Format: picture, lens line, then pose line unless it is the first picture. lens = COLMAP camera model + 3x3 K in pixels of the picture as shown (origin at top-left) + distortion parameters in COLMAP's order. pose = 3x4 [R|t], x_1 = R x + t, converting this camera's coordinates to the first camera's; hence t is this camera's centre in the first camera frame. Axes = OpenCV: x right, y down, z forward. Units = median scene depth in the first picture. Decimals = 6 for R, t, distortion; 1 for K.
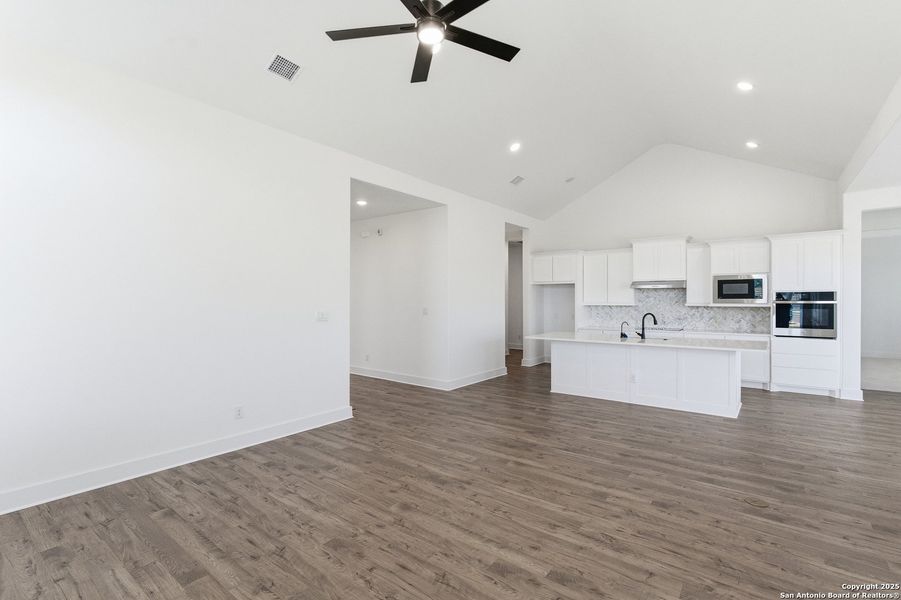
lens RADIAL K [[402.4, 0, 456.6], [0, 402.4, 303.5], [0, 0, 1]] dist [-0.001852, 0.002457]
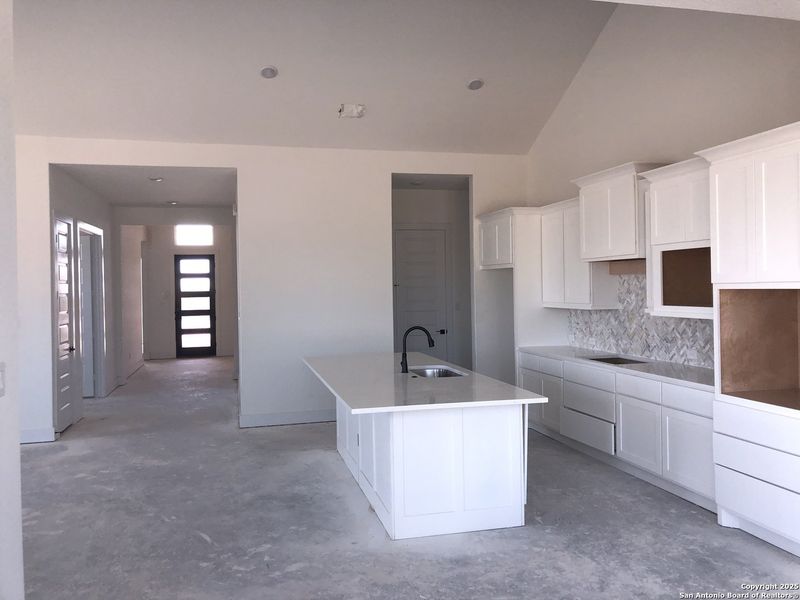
lens RADIAL K [[665.5, 0, 399.3], [0, 665.5, 294.1], [0, 0, 1]] dist [0.009648, 0.003792]
pose [[0.779379, -0.002040, -0.626550, 0.857253], [0.005771, 0.999976, 0.003924, -0.020637], [0.626527, -0.006674, 0.779371, 0.228441]]
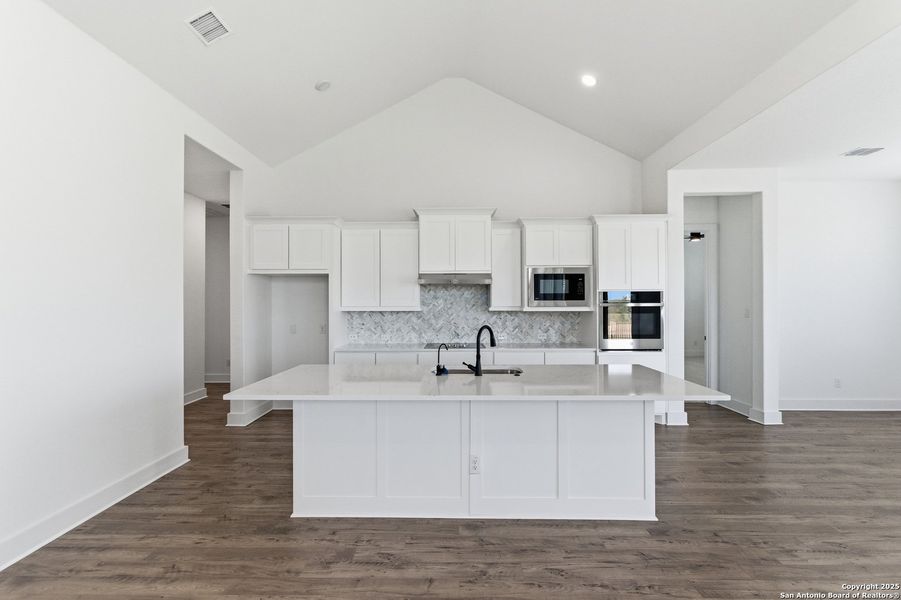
lens RADIAL K [[402.4, 0, 441.7], [0, 402.4, 302.1], [0, 0, 1]] dist [-0.001852, 0.002457]
pose [[0.808776, 0.001438, 0.588115, 0.098883], [0.006117, 0.999922, -0.010858, -0.002065], [-0.588085, 0.012379, 0.808704, 0.506324]]
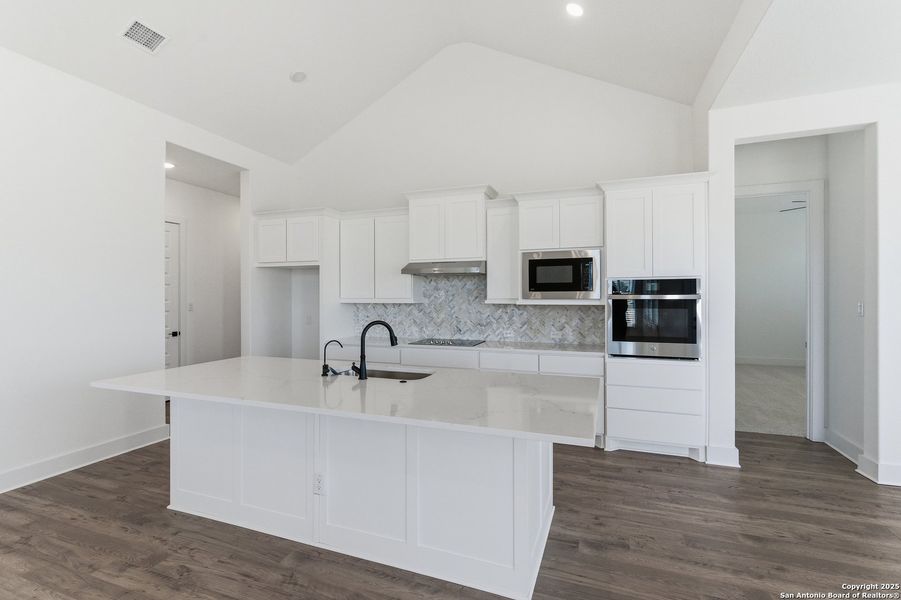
lens RADIAL K [[402.4, 0, 452.7], [0, 402.4, 296.7], [0, 0, 1]] dist [-0.001852, 0.002457]
pose [[0.956300, -0.000790, 0.292385, 0.358376], [0.002719, 0.999977, -0.006191, -0.000881], [-0.292373, 0.006716, 0.956281, 0.454414]]
